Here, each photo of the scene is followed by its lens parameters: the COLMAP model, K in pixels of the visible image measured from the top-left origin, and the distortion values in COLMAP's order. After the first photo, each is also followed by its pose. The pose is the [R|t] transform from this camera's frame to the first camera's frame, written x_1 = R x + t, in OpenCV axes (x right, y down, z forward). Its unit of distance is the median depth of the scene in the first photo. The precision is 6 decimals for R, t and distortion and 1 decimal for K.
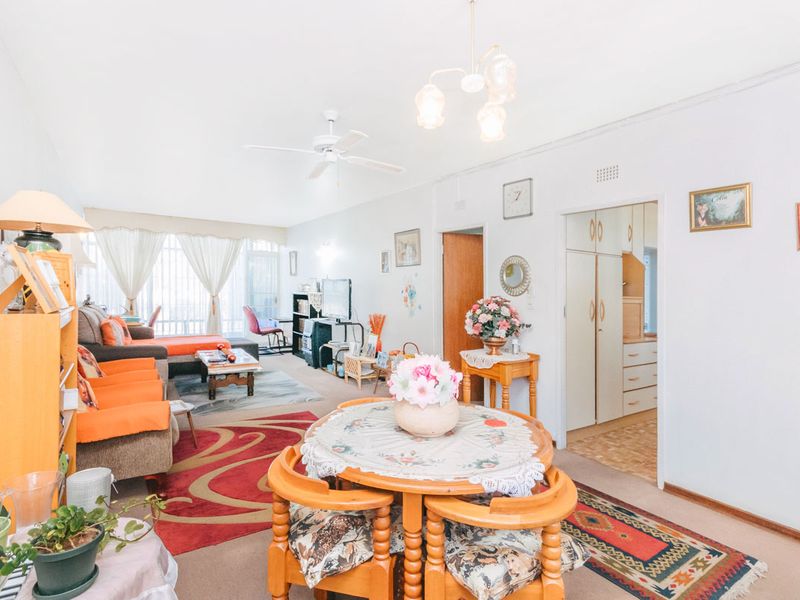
lens RADIAL K [[416.9, 0, 403.3], [0, 416.9, 292.7], [0, 0, 1]] dist [0.004719, 0.001261]
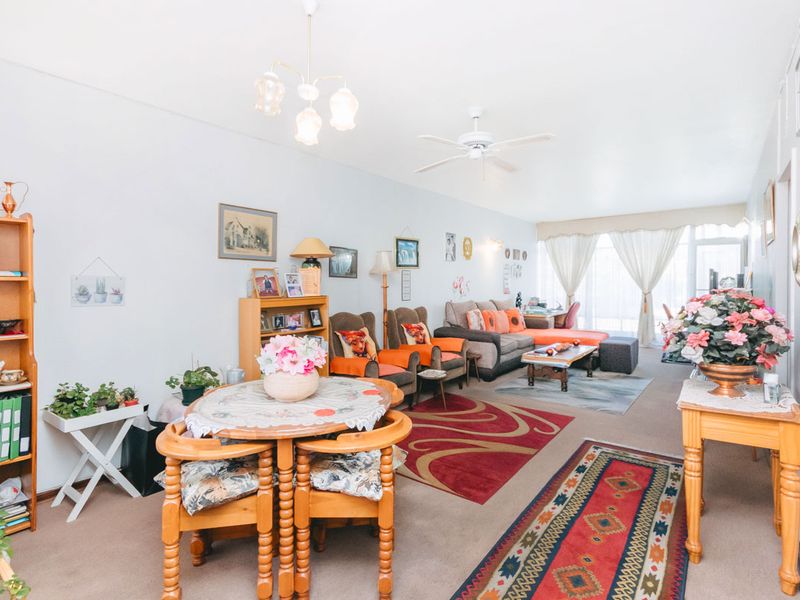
lens RADIAL K [[416.9, 0, 406.2], [0, 416.9, 305.0], [0, 0, 1]] dist [0.004719, 0.001261]
pose [[0.324066, 0.025182, -0.945699, 0.292071], [0.005871, 0.999573, 0.028628, 0.004665], [0.946016, -0.014830, 0.323780, 0.201825]]
